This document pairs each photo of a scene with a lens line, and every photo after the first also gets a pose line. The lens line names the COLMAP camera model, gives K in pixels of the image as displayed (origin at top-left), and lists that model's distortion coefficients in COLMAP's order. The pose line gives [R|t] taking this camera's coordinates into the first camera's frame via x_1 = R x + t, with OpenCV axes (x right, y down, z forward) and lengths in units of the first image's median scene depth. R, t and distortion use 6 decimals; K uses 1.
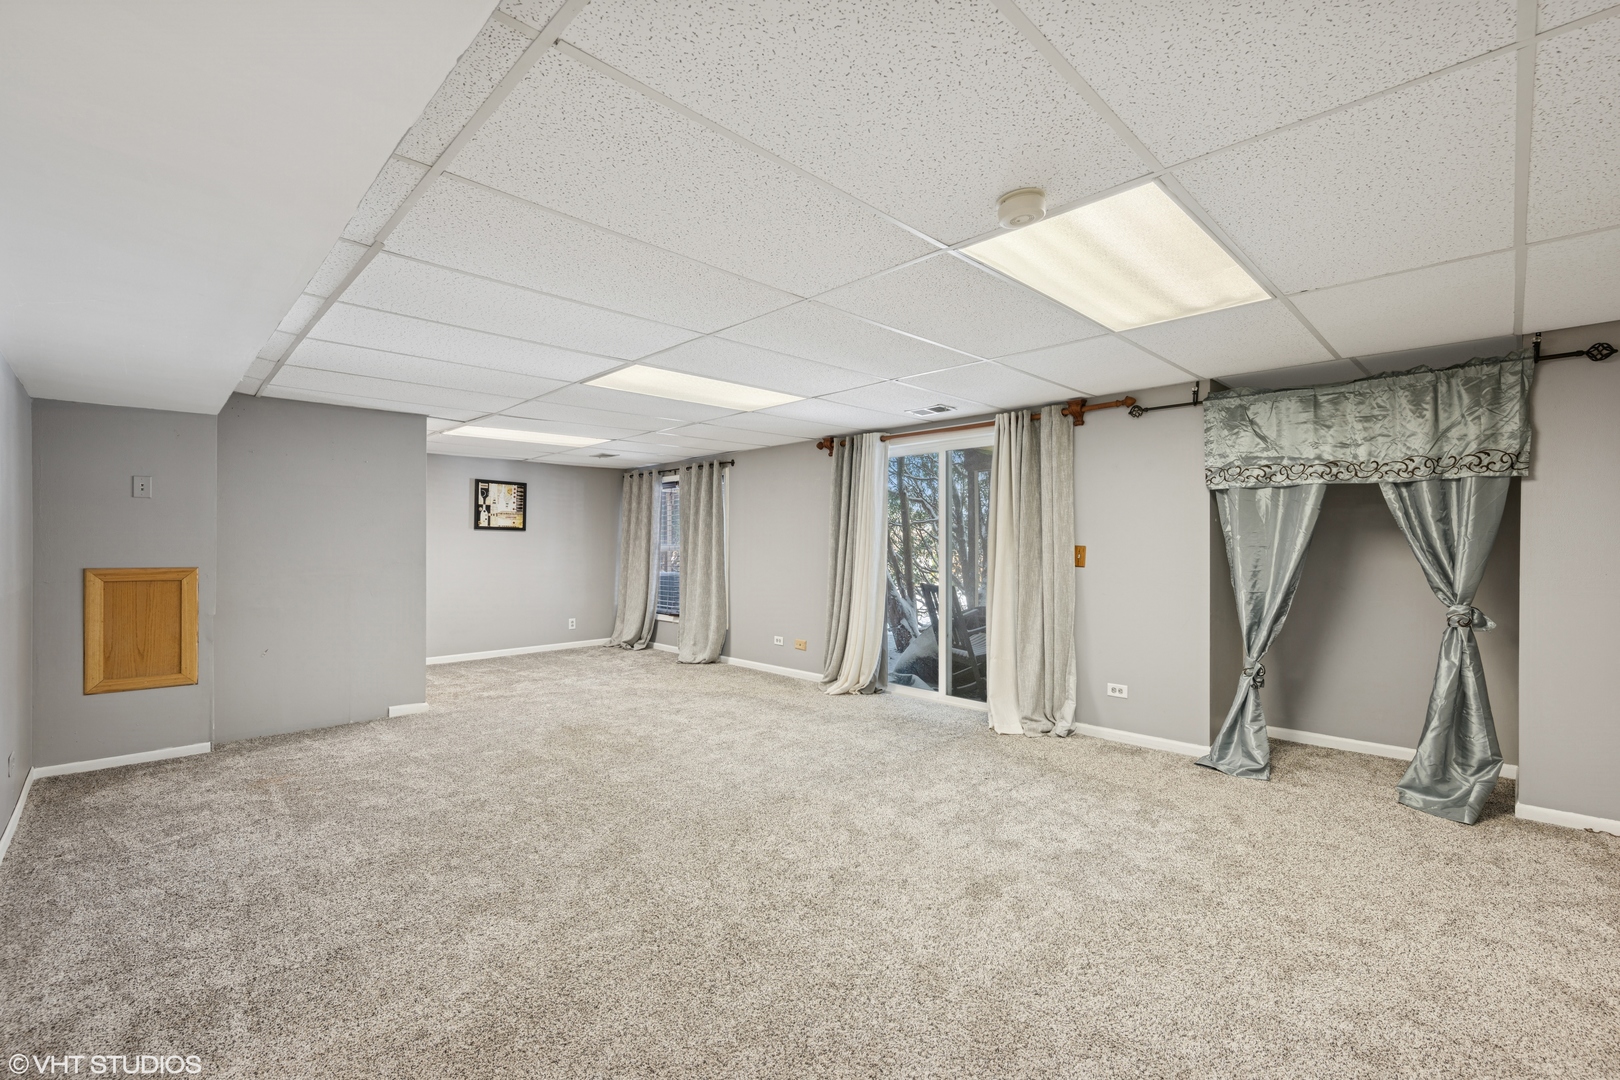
lens RADIAL K [[696.4, 0, 821.1], [0, 696.4, 538.5], [0, 0, 1]] dist [-0.000005, 0.000051]
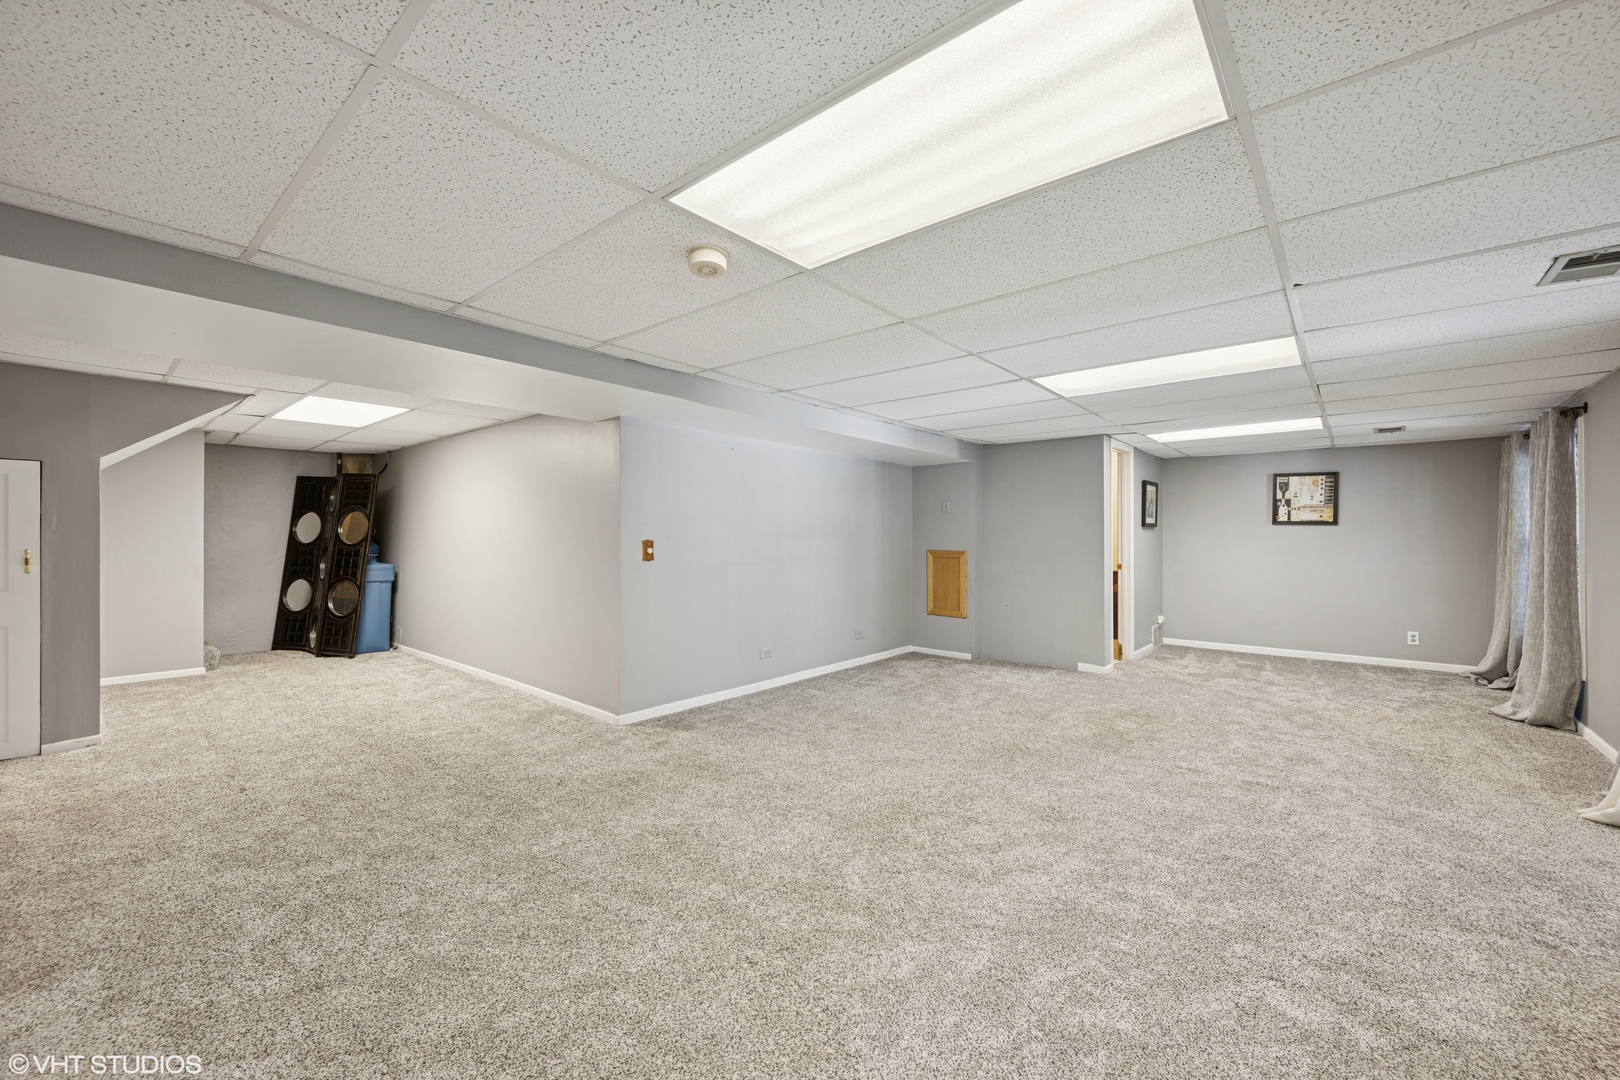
lens RADIAL K [[633.5, 0, 823.6], [0, 633.5, 538.4], [0, 0, 1]] dist [-0.000885, 0.000124]
pose [[0.097579, 0.007318, -0.995201, 0.358338], [0.002280, 0.999969, 0.007576, -0.001269], [0.995225, -0.003008, 0.097559, 0.280117]]
